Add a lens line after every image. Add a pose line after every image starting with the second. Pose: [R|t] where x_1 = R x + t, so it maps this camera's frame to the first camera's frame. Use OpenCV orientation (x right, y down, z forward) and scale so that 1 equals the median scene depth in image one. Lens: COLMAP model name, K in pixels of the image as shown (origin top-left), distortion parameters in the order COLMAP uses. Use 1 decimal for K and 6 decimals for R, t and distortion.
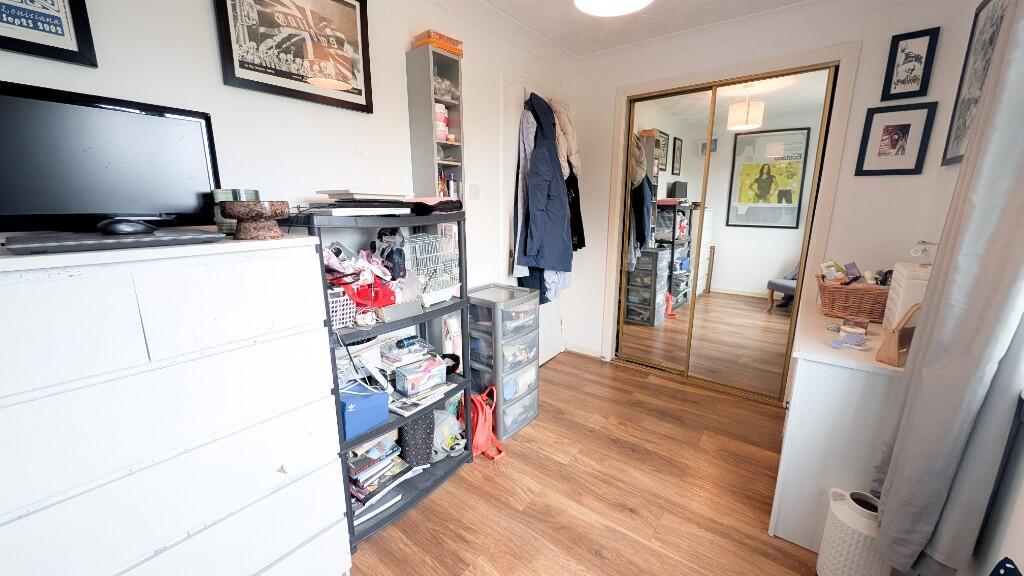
lens RADIAL K [[378.9, 0, 514.6], [0, 378.9, 287.5], [0, 0, 1]] dist [0.010487, -0.006324]
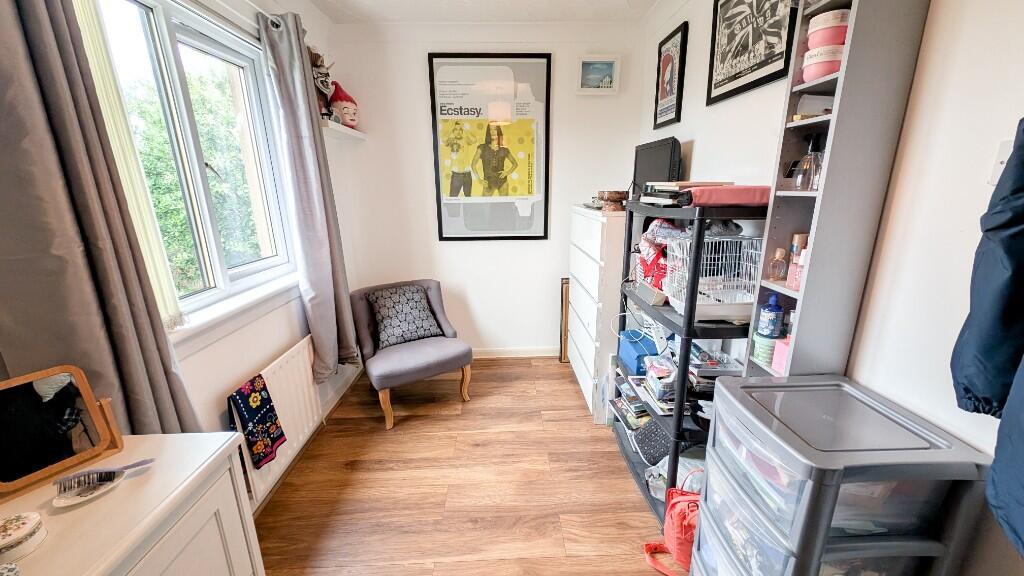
lens RADIAL K [[378.9, 0, 514.6], [0, 378.9, 287.5], [0, 0, 1]] dist [0.010487, -0.006324]
pose [[-0.766618, 0.179398, -0.616533, 0.700783], [-0.128092, 0.898150, 0.420617, -0.382487], [0.629197, 0.401426, -0.665559, 1.564975]]
